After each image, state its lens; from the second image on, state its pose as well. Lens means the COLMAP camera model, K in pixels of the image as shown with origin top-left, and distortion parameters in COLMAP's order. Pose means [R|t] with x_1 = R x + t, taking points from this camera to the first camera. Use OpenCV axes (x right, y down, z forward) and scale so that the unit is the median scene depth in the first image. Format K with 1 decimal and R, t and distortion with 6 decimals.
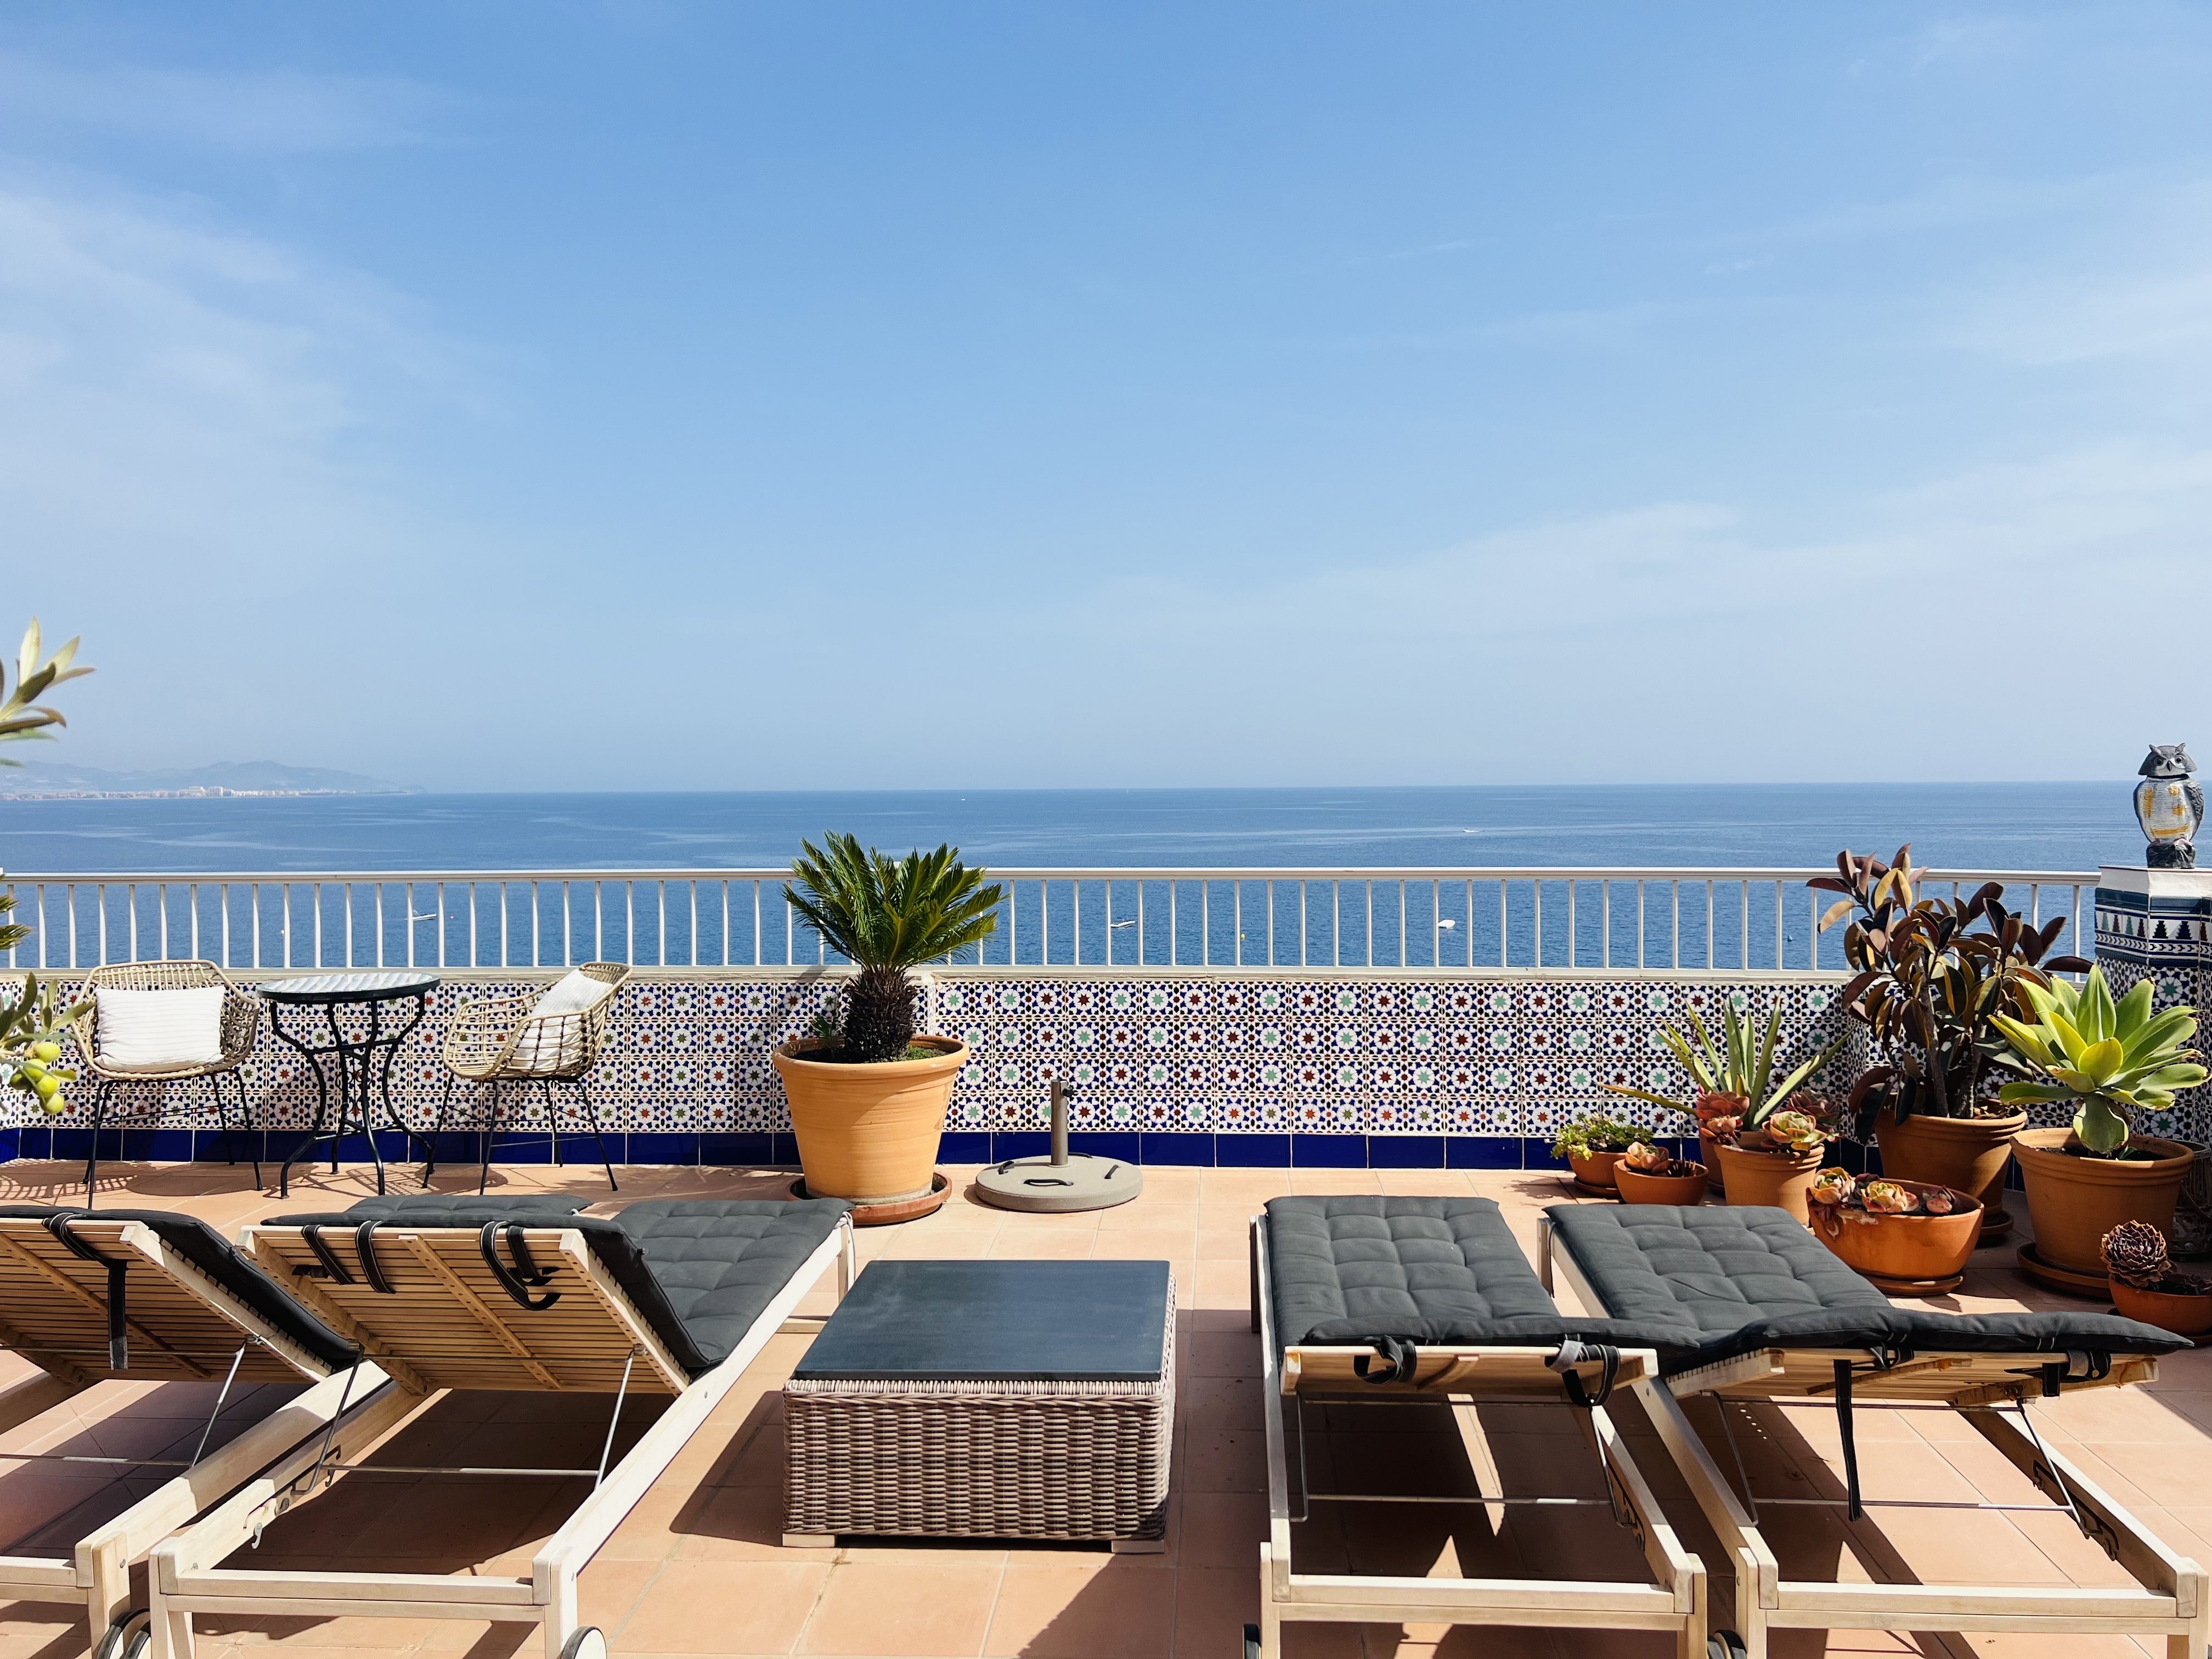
lens RADIAL K [[1658.4, 0, 1128.6], [0, 1658.4, 865.5], [0, 0, 1]] dist [0.049051, -0.045178]
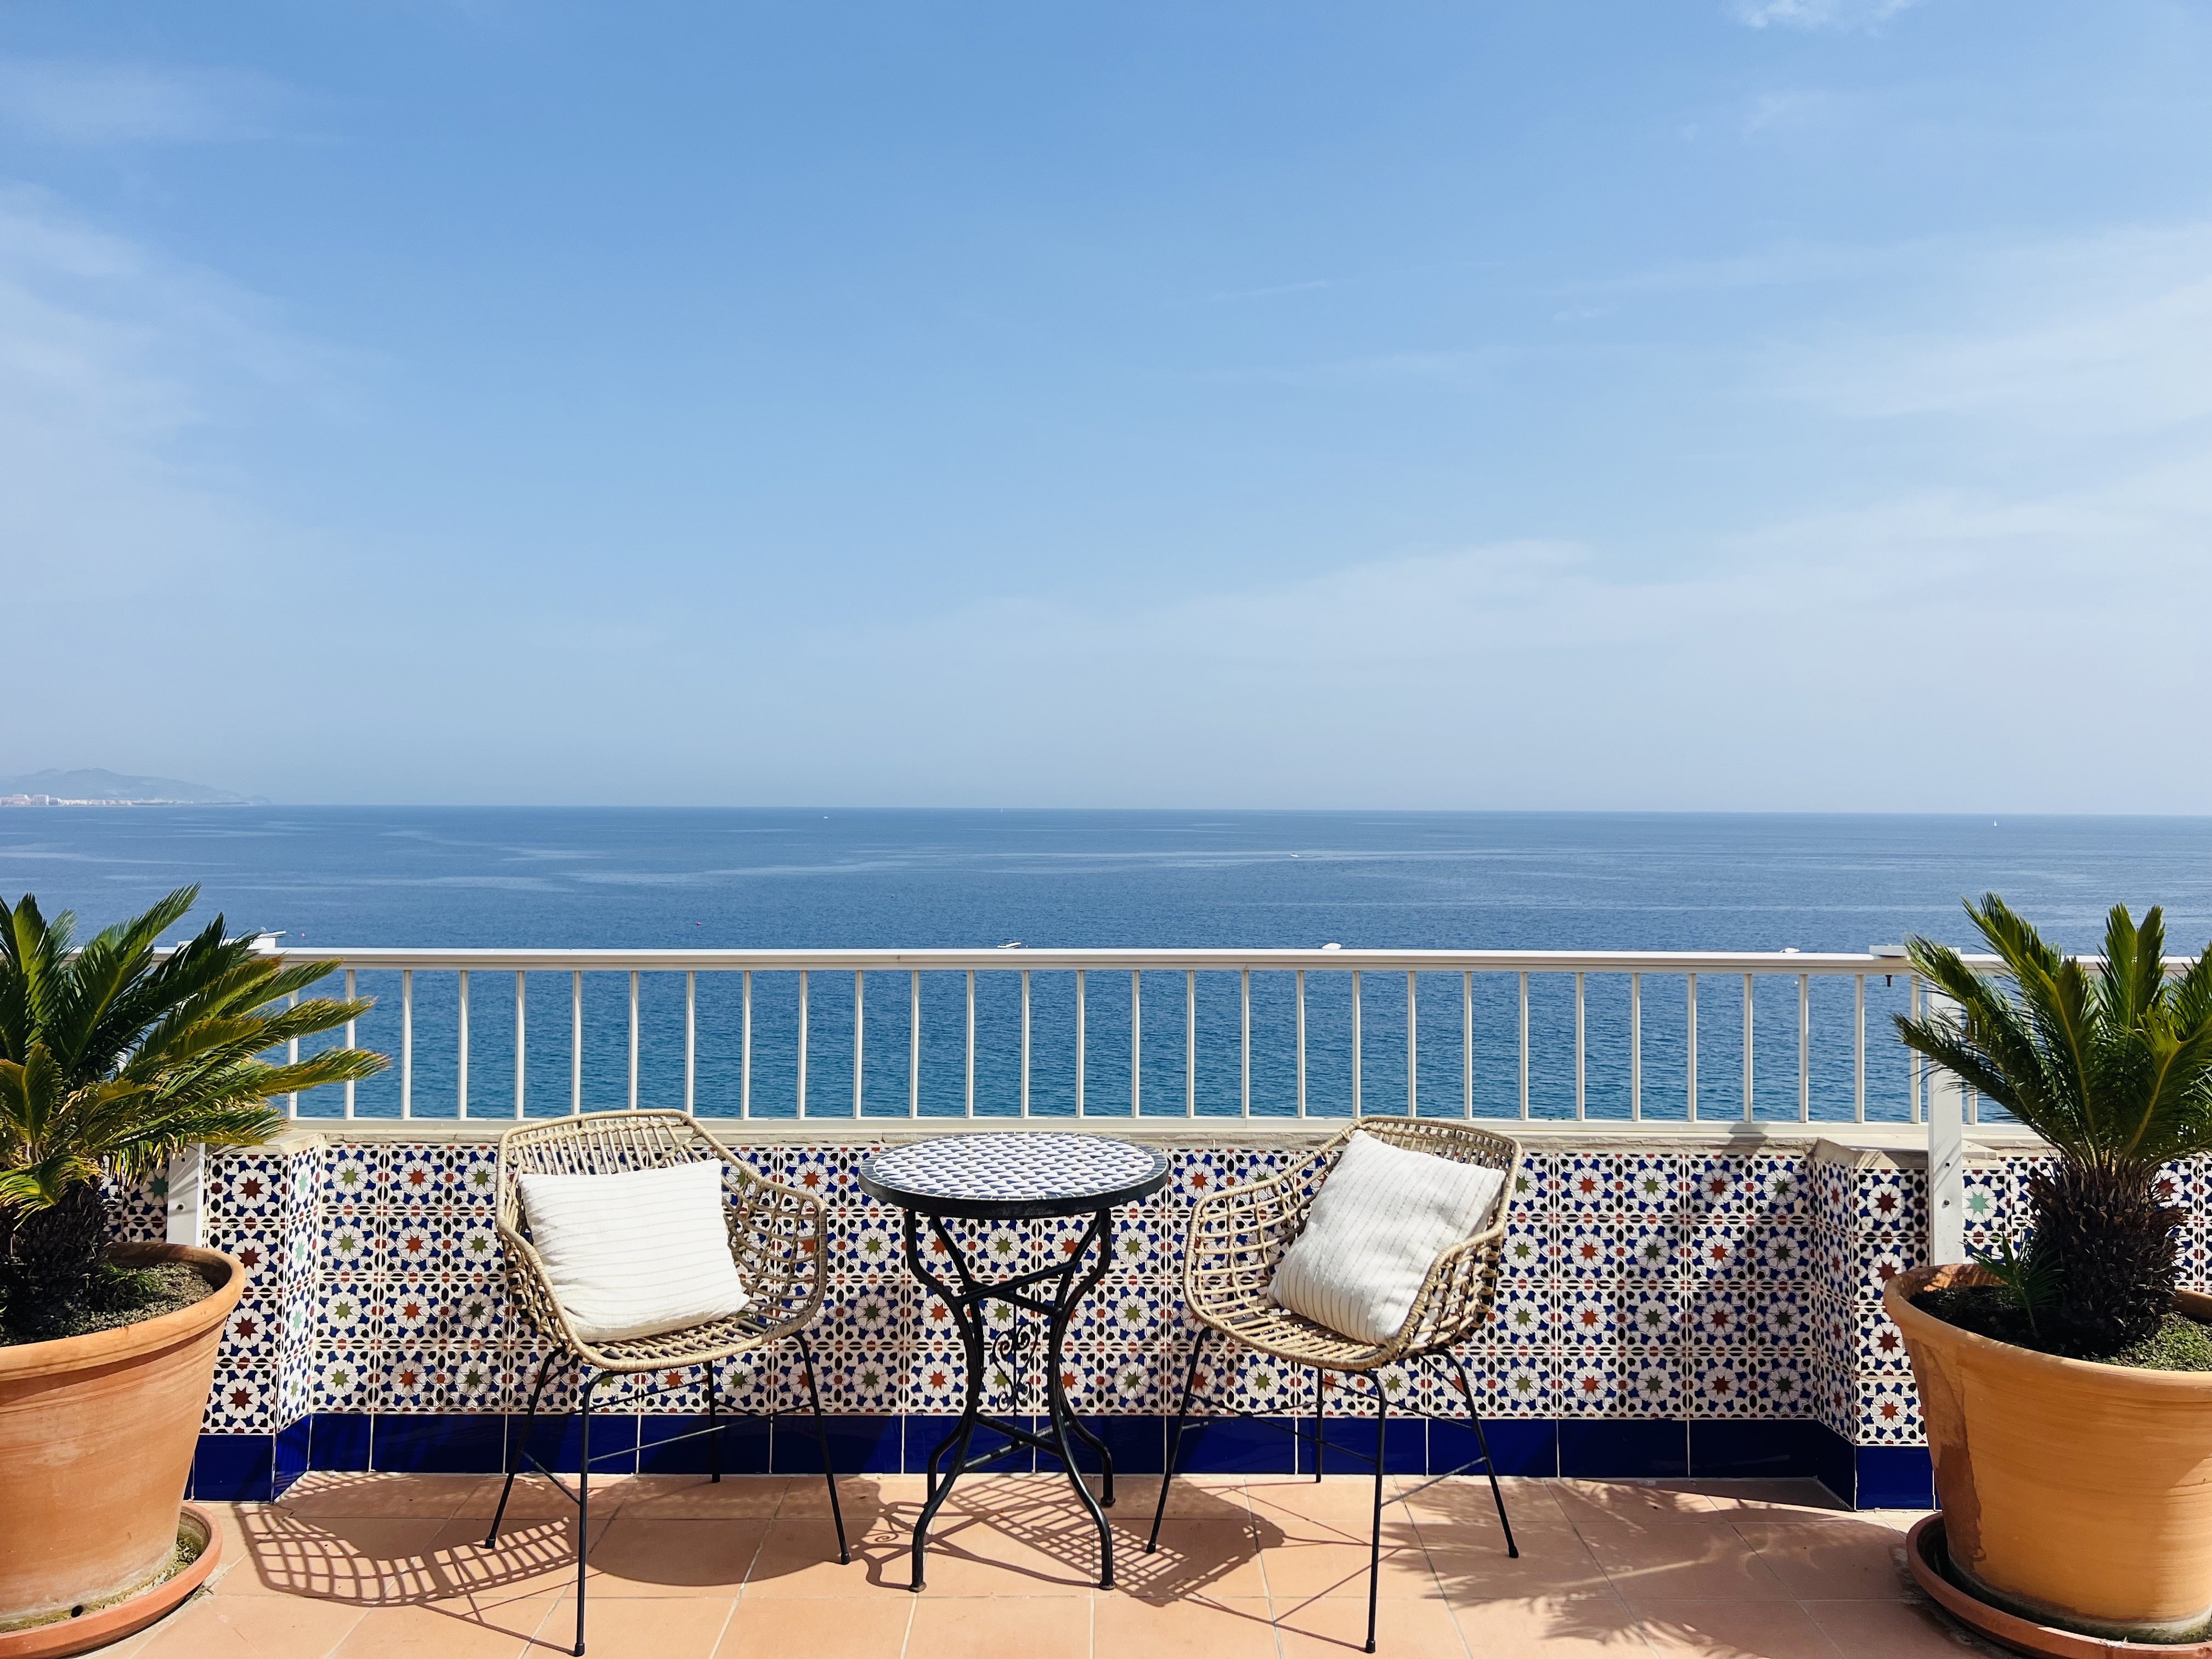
lens RADIAL K [[1658.4, 0, 1121.5], [0, 1658.4, 832.3], [0, 0, 1]] dist [0.049051, -0.045178]
pose [[0.996878, 0.011711, 0.078082, -0.452950], [-0.009160, 0.999415, -0.032952, -0.019987], [-0.078422, 0.032134, 0.996402, 0.435282]]
